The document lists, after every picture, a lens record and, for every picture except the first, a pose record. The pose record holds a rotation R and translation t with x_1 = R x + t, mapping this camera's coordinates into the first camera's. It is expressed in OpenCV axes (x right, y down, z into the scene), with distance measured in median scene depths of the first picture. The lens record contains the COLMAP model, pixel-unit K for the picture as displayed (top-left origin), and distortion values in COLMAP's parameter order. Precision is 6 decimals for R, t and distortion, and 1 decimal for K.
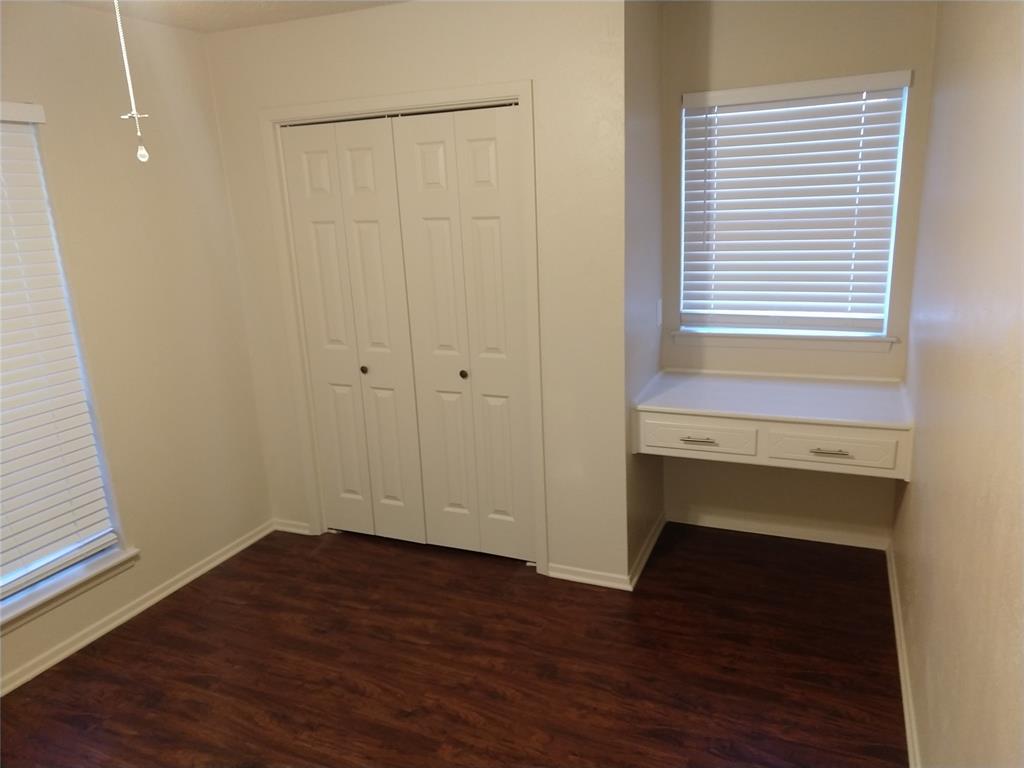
lens RADIAL K [[741.6, 0, 512.0], [0, 741.6, 384.0], [0, 0, 1]] dist [0.074661, -0.041318]
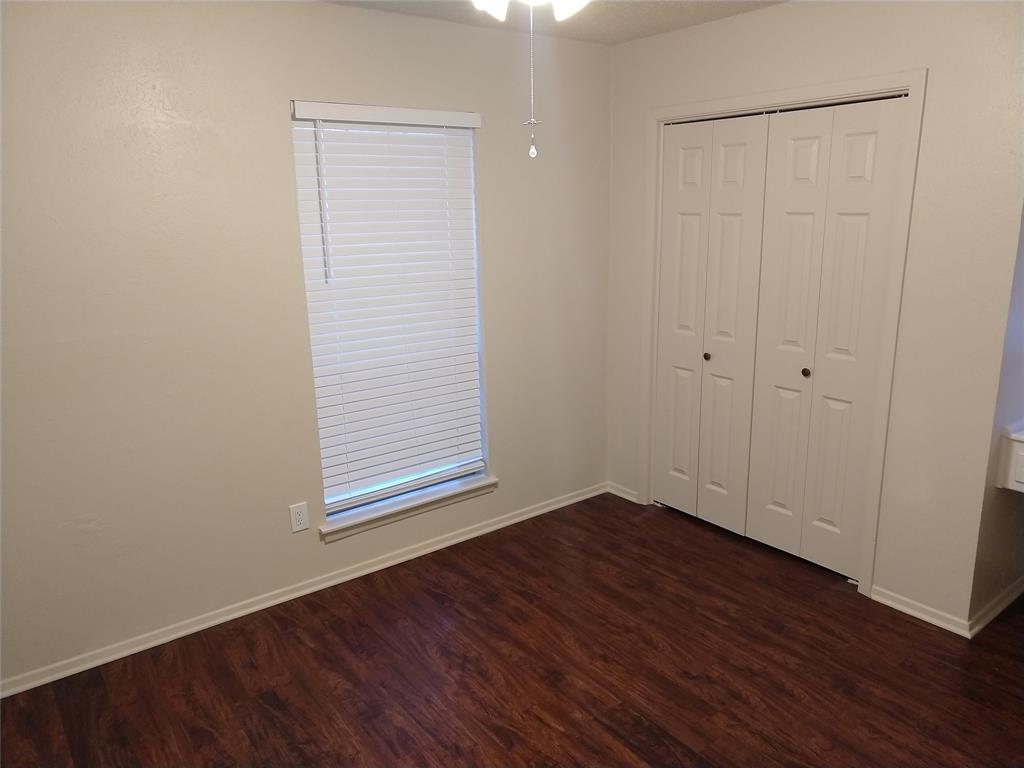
lens RADIAL K [[747.7, 0, 524.6], [0, 747.7, 380.8], [0, 0, 1]] dist [0.041647, -0.007524]
pose [[0.884746, 0.138402, -0.445050, 0.056435], [-0.137834, 0.989878, 0.033823, 0.017011], [0.445226, 0.031418, 0.894867, -0.060836]]
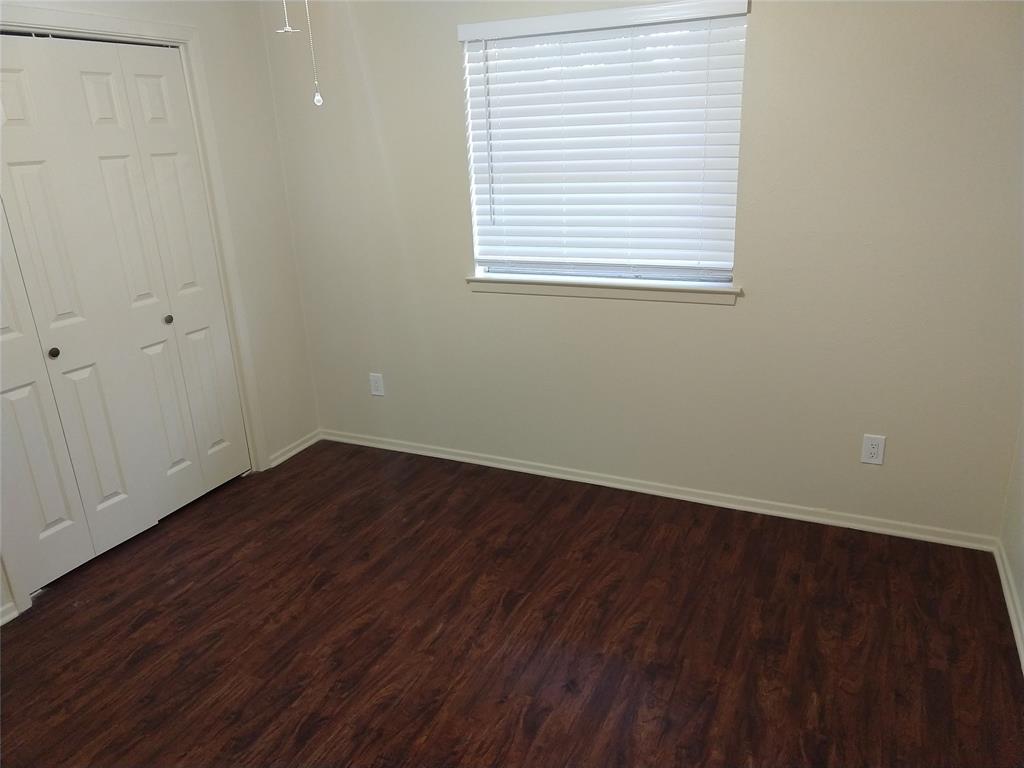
lens RADIAL K [[747.7, 0, 524.6], [0, 747.7, 380.8], [0, 0, 1]] dist [0.041647, -0.007524]
pose [[0.015350, -0.283717, 0.958785, -1.178770], [0.283383, 0.920815, 0.267944, -0.080457], [-0.958884, 0.267590, 0.094536, 0.540994]]
